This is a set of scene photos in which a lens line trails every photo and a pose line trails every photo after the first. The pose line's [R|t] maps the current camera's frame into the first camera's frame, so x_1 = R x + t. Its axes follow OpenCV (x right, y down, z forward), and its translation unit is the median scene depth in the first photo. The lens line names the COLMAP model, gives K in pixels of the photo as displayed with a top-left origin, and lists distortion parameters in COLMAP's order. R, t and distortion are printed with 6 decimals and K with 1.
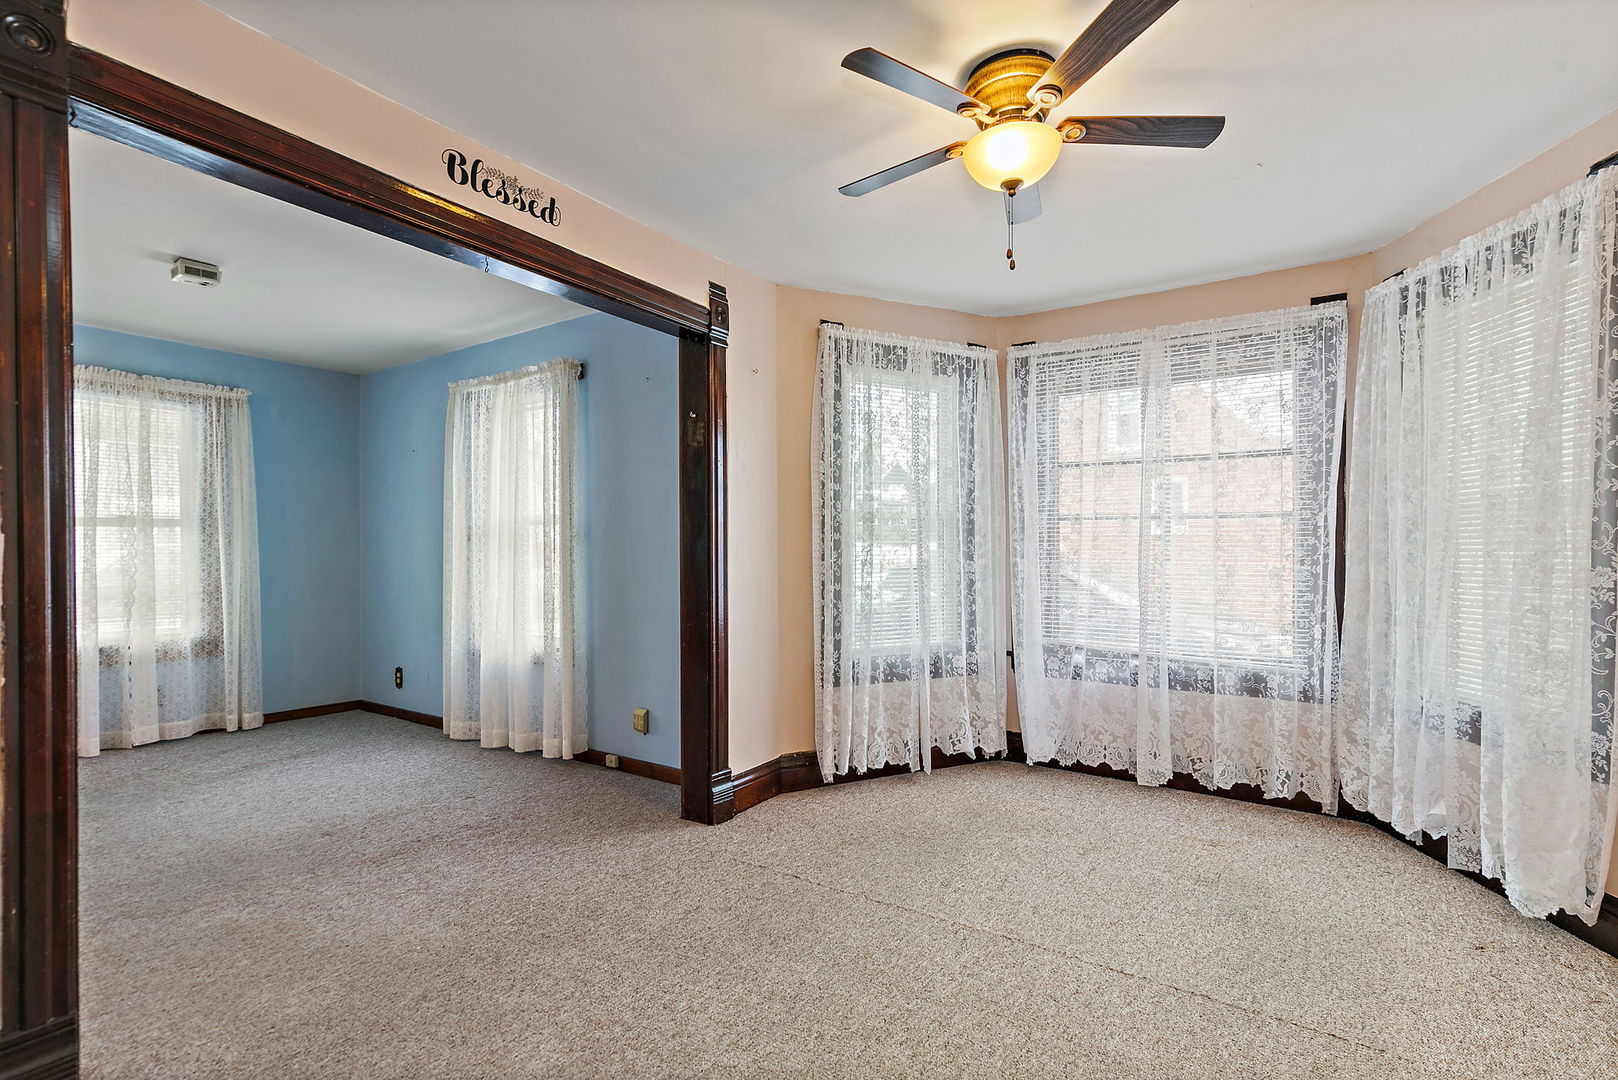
lens RADIAL K [[744.4, 0, 809.1], [0, 744.4, 539.3], [0, 0, 1]] dist [0.000584, 0.000418]
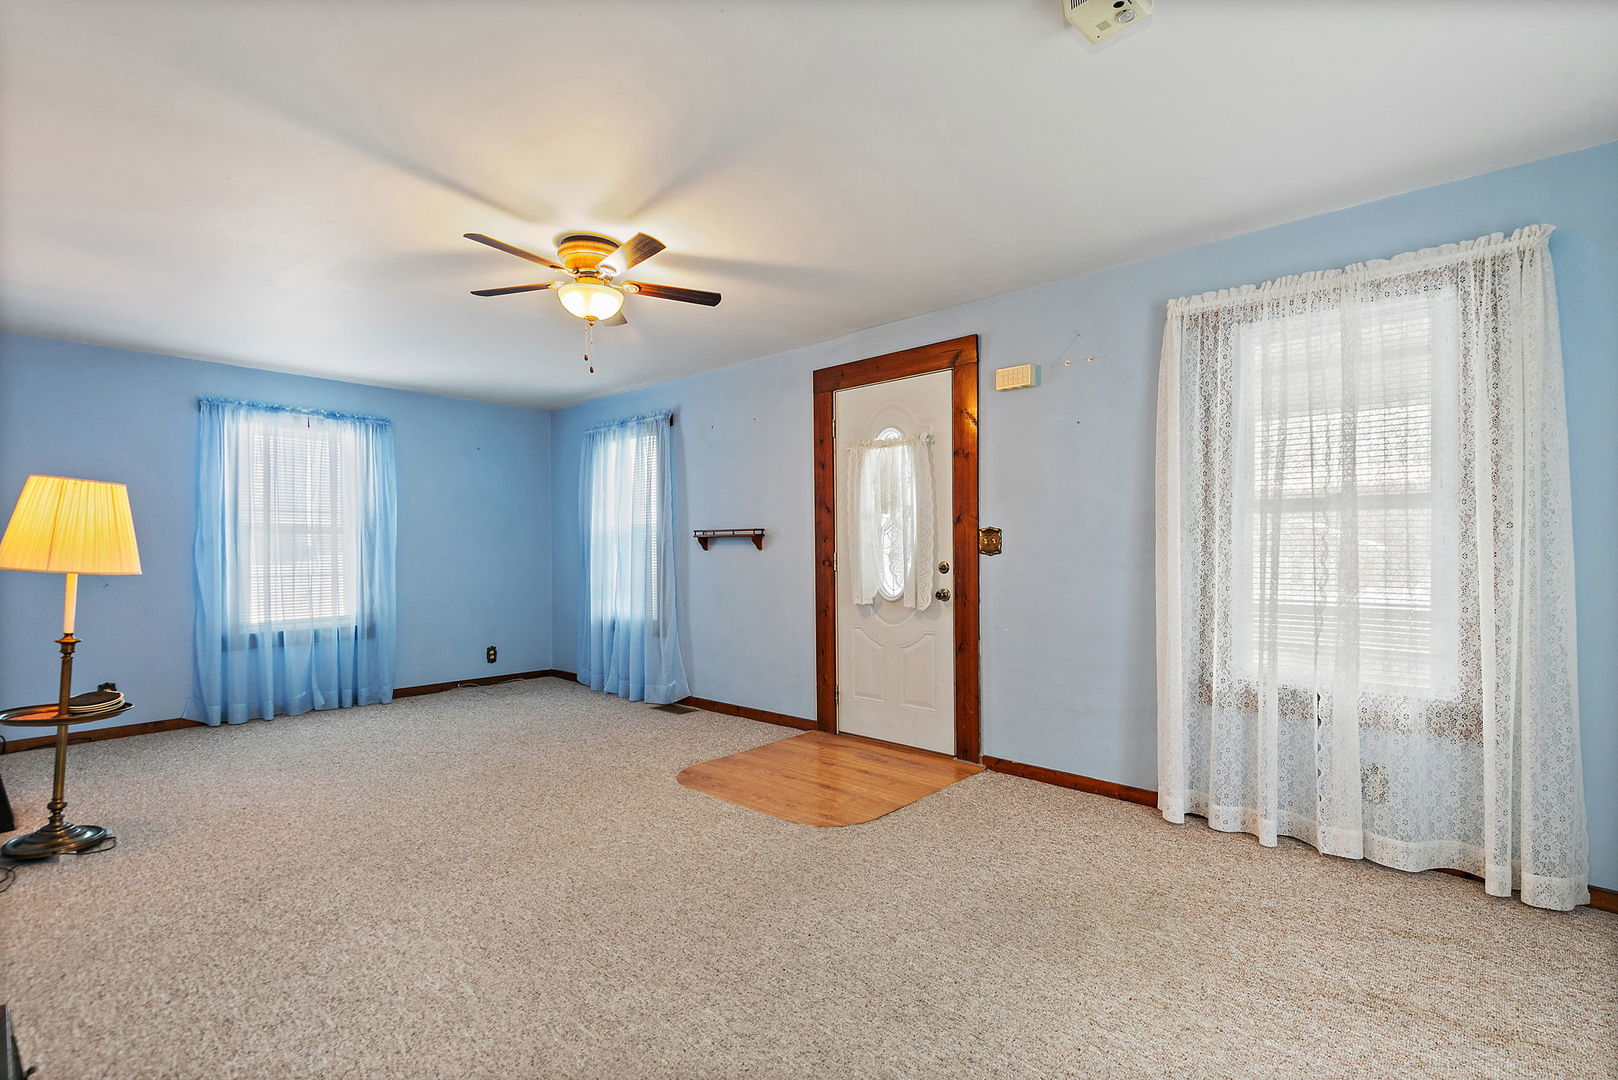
lens RADIAL K [[742.0, 0, 809.0], [0, 742.0, 550.3], [0, 0, 1]] dist [0.002751, 0.000211]
pose [[-0.153516, 0.011919, -0.988074, -0.194949], [0.010511, 0.999890, 0.010429, 0.006983], [0.988090, -0.008785, -0.153624, 0.617531]]
